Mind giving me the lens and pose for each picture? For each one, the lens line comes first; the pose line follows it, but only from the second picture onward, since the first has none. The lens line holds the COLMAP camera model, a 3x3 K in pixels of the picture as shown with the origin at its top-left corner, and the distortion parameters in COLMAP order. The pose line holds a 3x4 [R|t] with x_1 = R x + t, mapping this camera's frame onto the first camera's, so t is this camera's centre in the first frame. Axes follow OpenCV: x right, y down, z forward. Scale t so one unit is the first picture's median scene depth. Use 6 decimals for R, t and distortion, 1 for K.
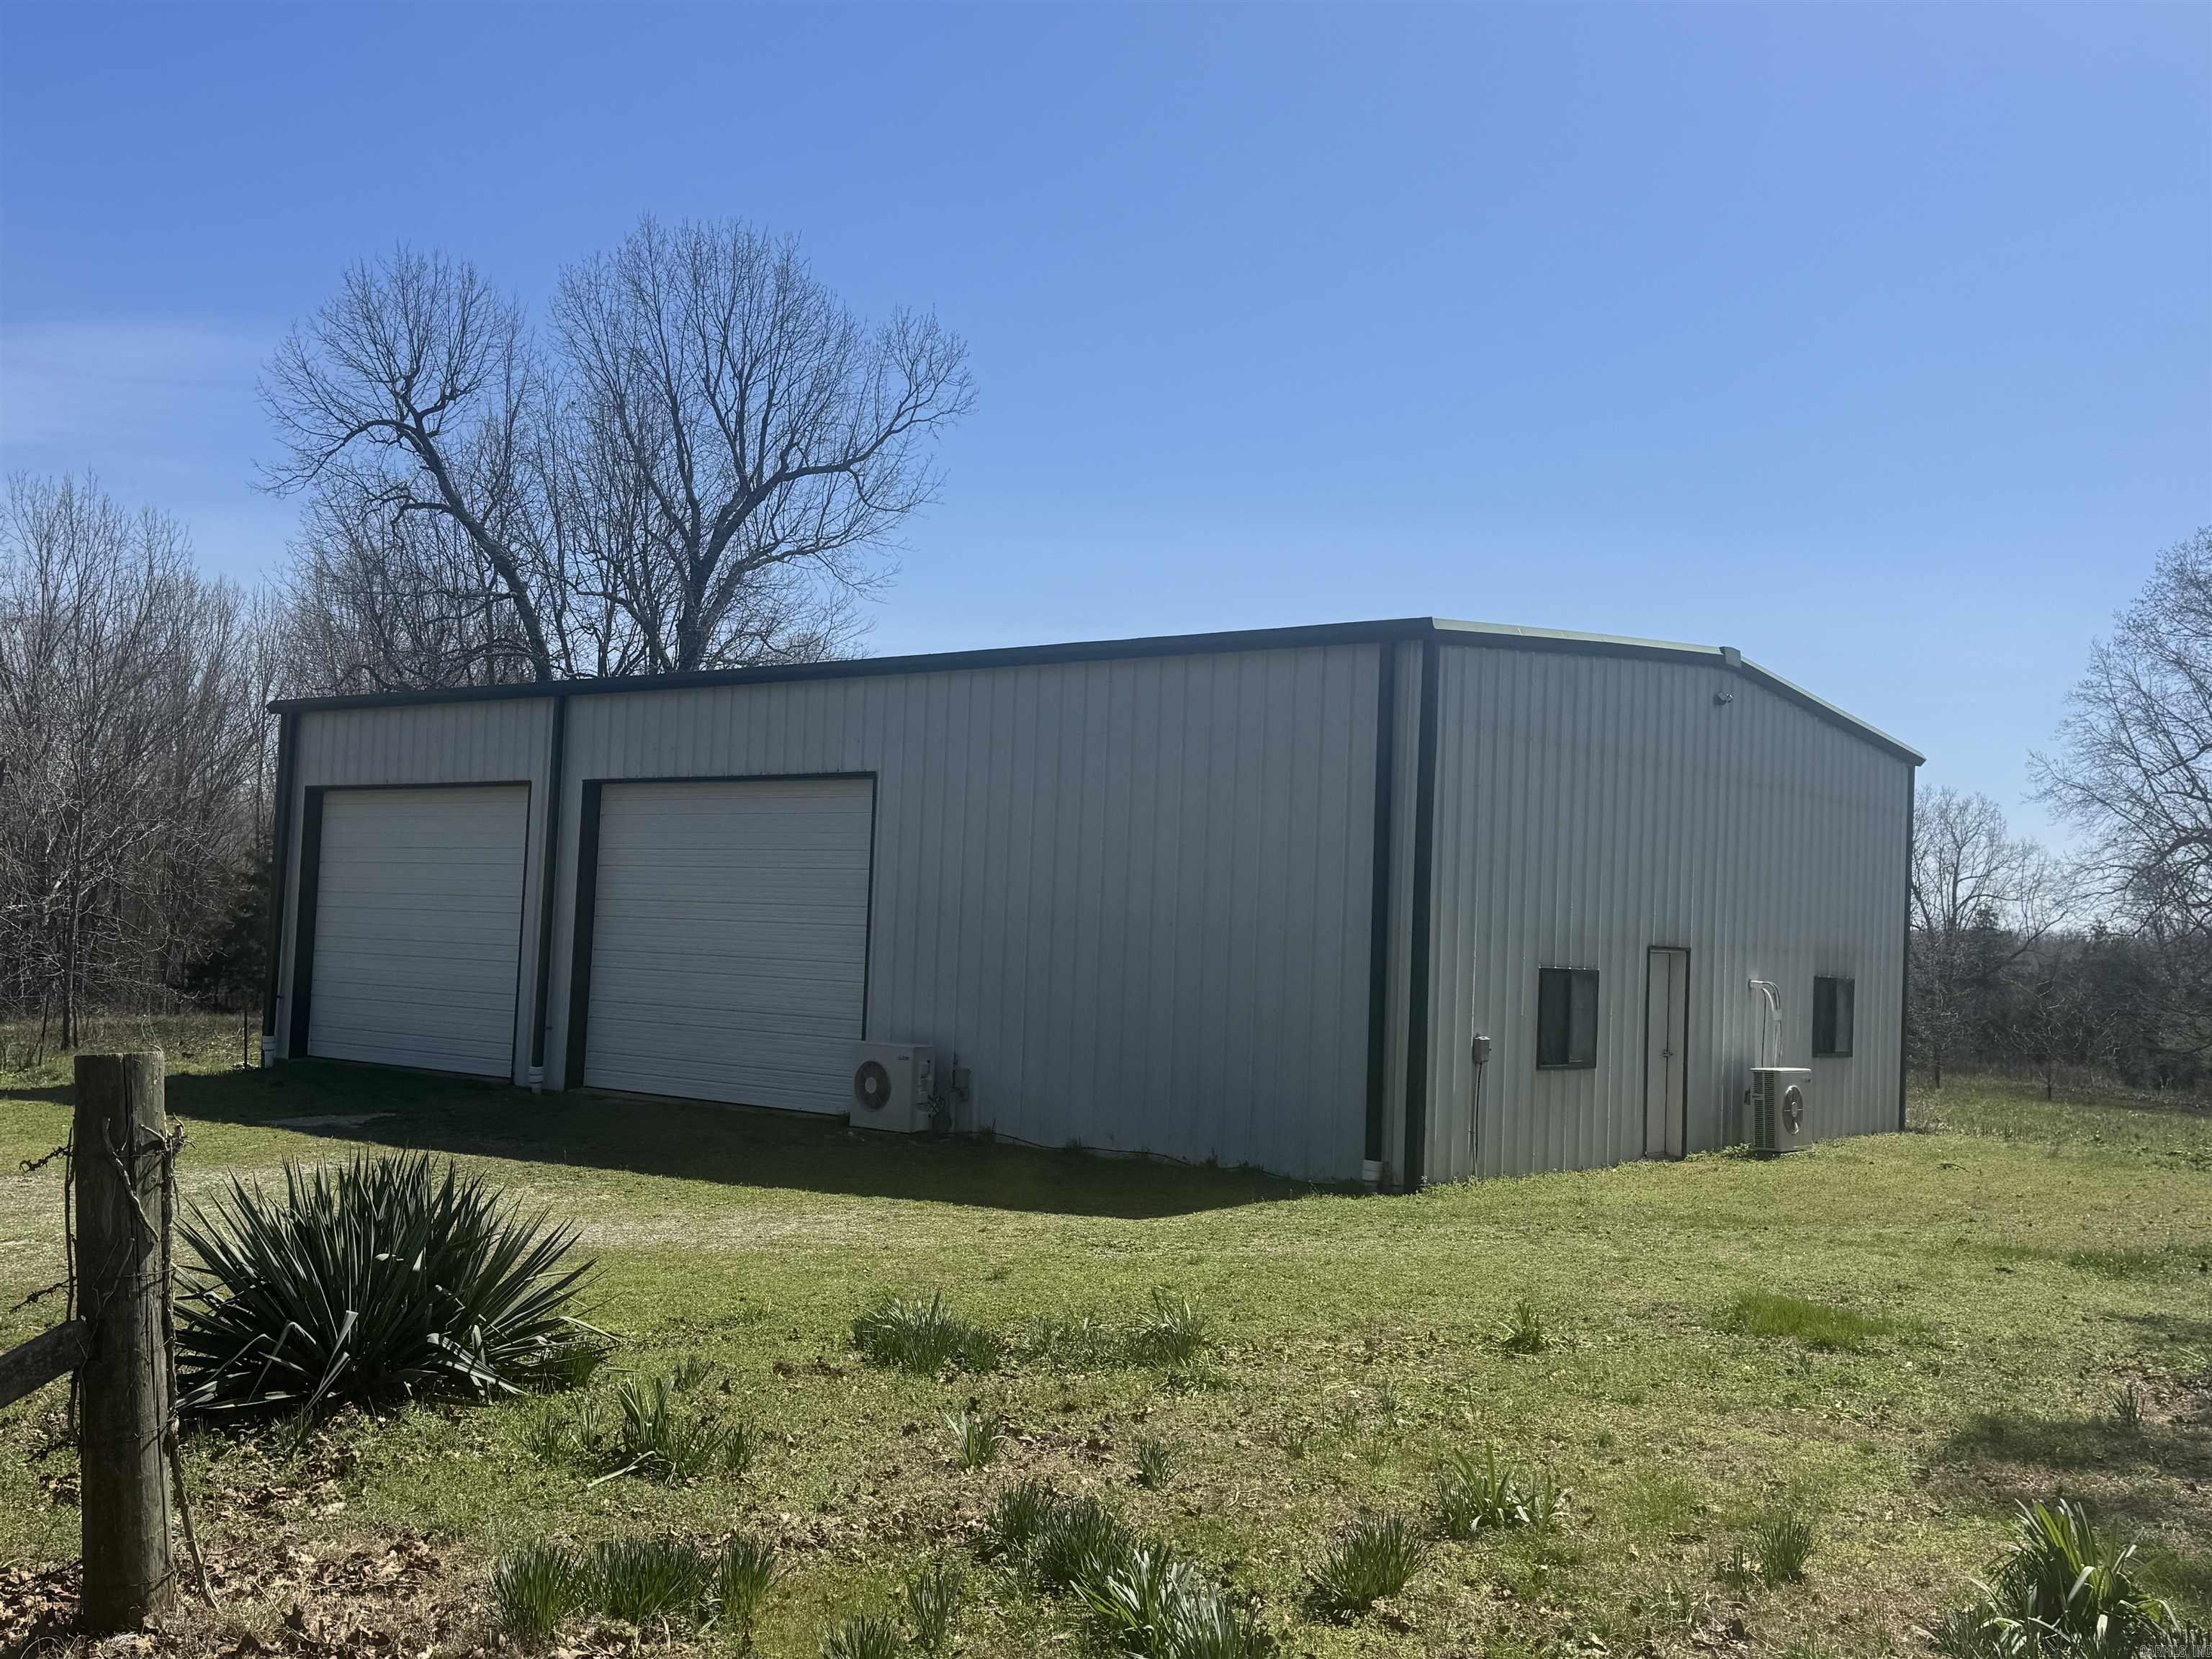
lens RADIAL K [[2113.6, 0, 1106.0], [0, 2113.6, 829.5], [0, 0, 1]] dist [0.192947, -0.348755]
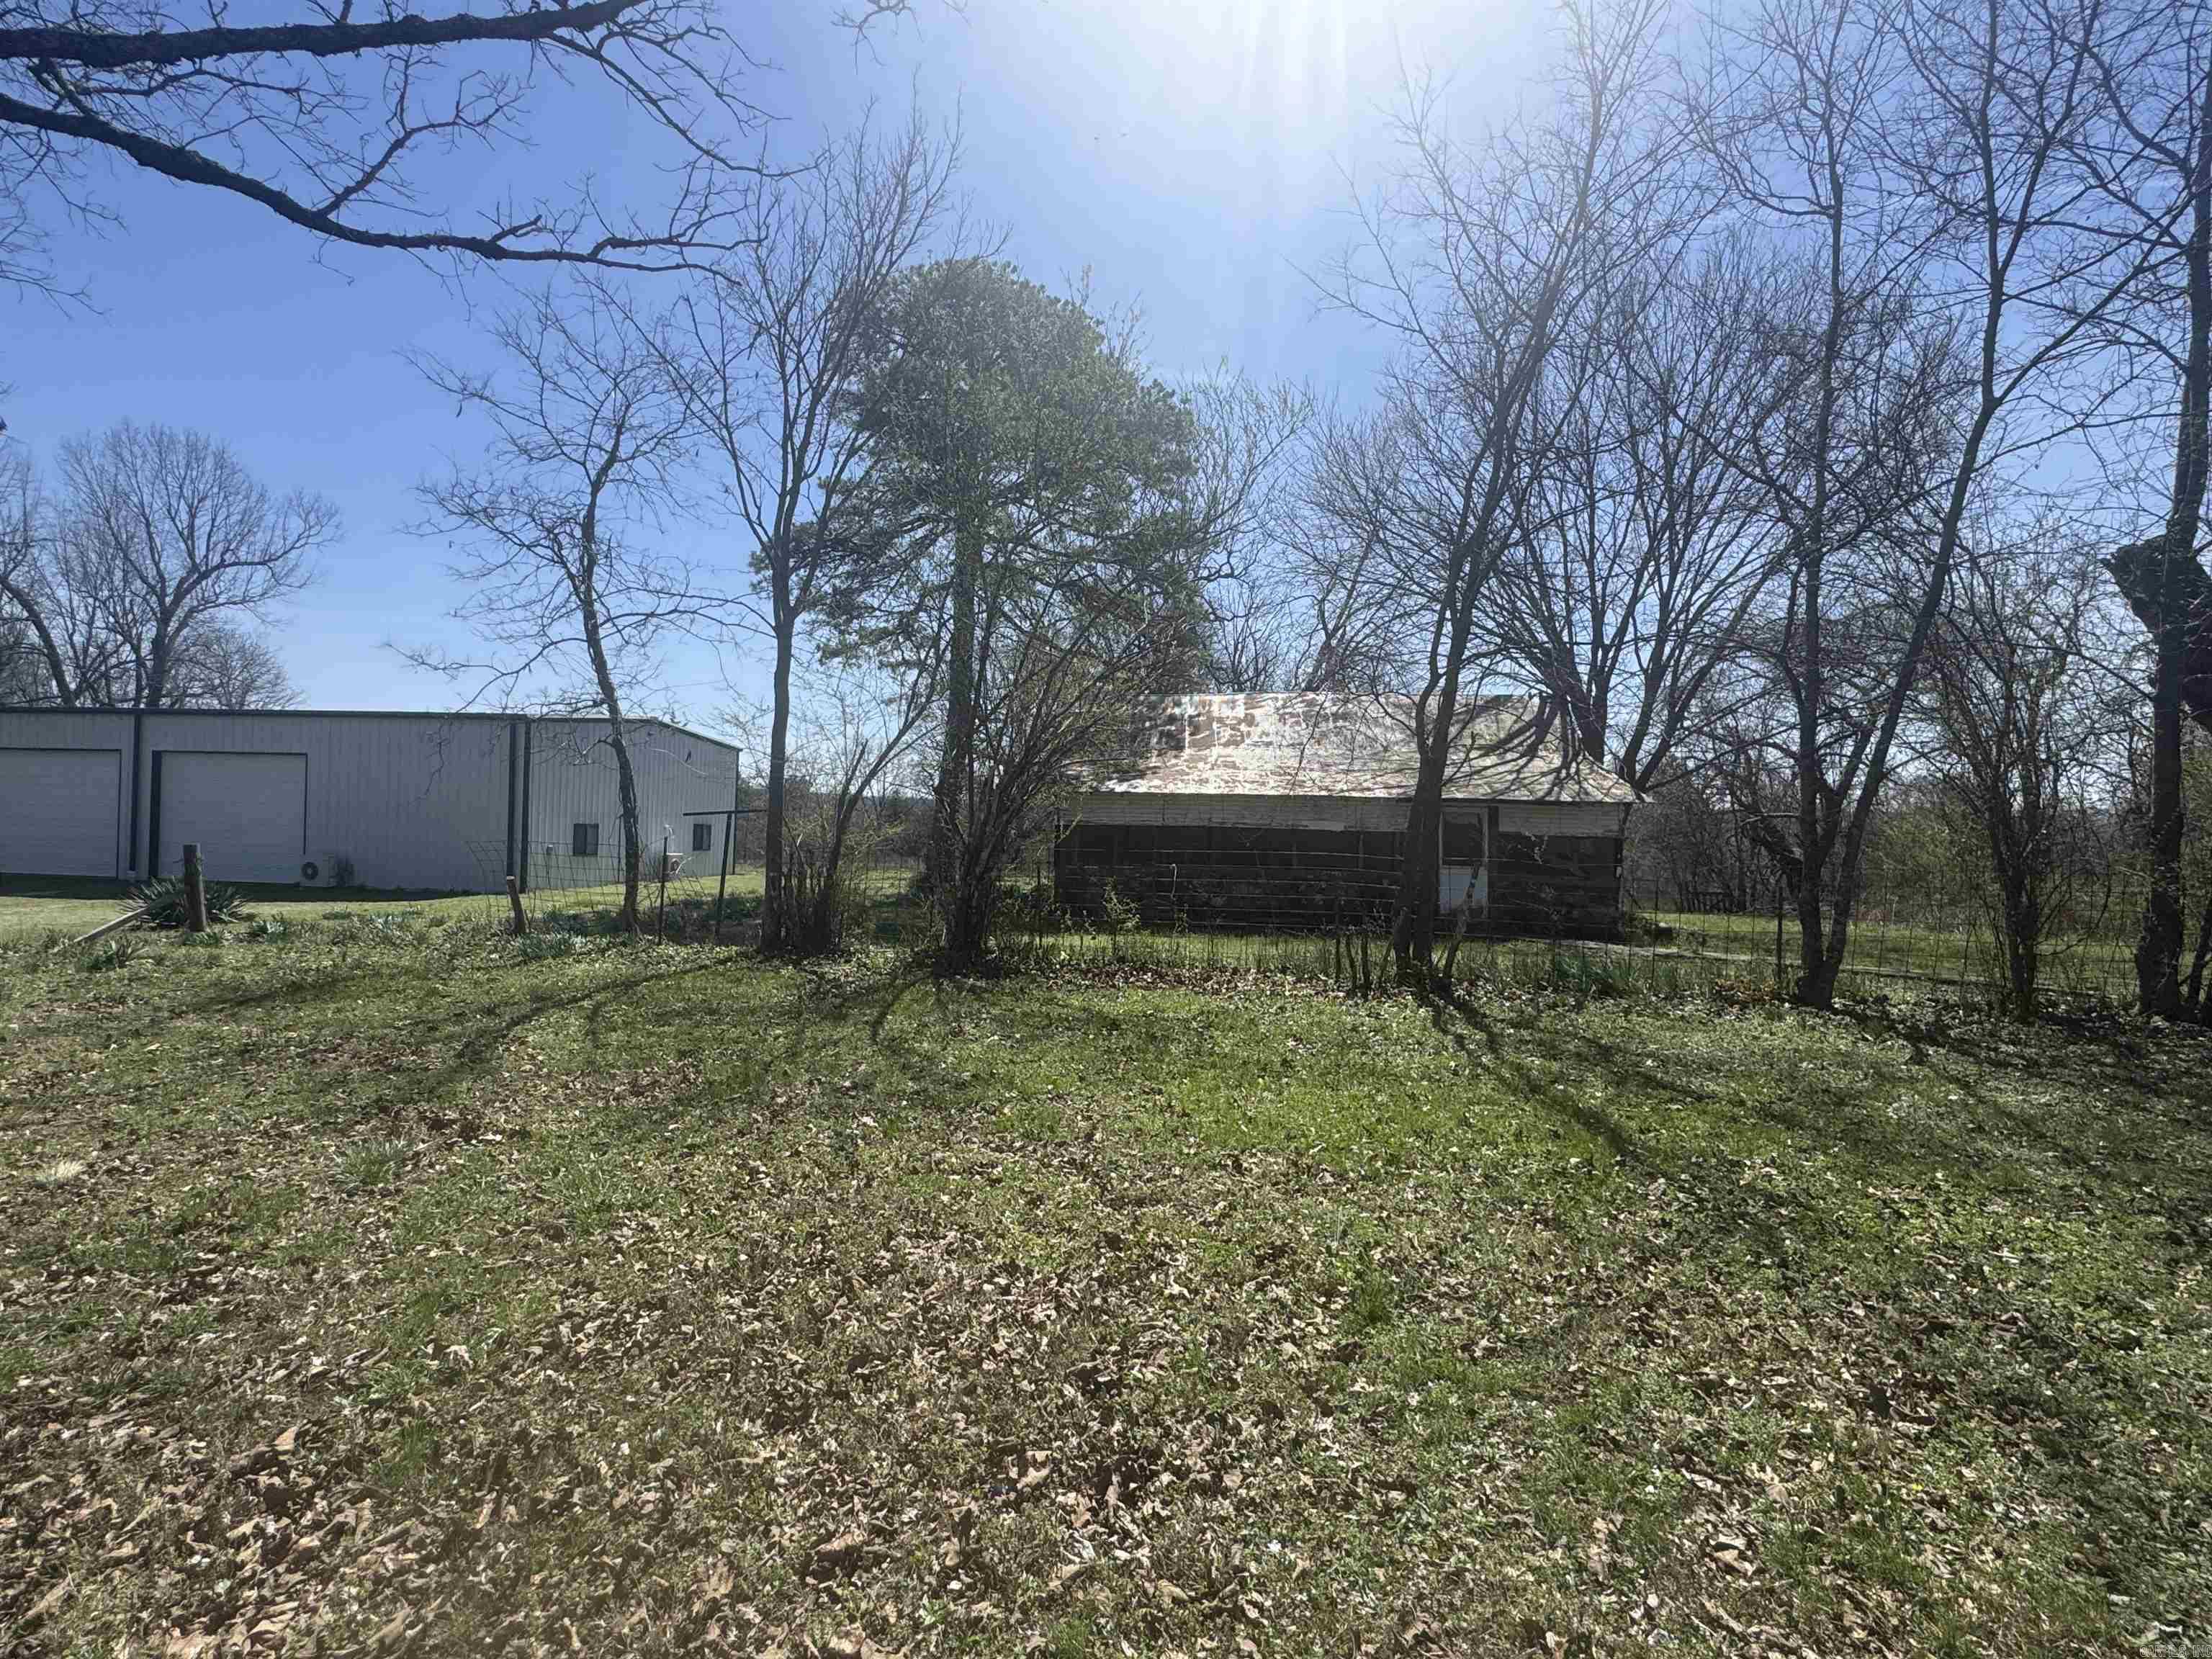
lens RADIAL K [[1111.3, 0, 1098.2], [0, 1111.3, 817.6], [0, 0, 1]] dist [0.001161, 0.007844]
pose [[0.862894, -0.012995, 0.505217, 0.014145], [-0.019625, 0.998054, 0.059190, -0.017667], [-0.505003, -0.060990, 0.860960, -0.245417]]
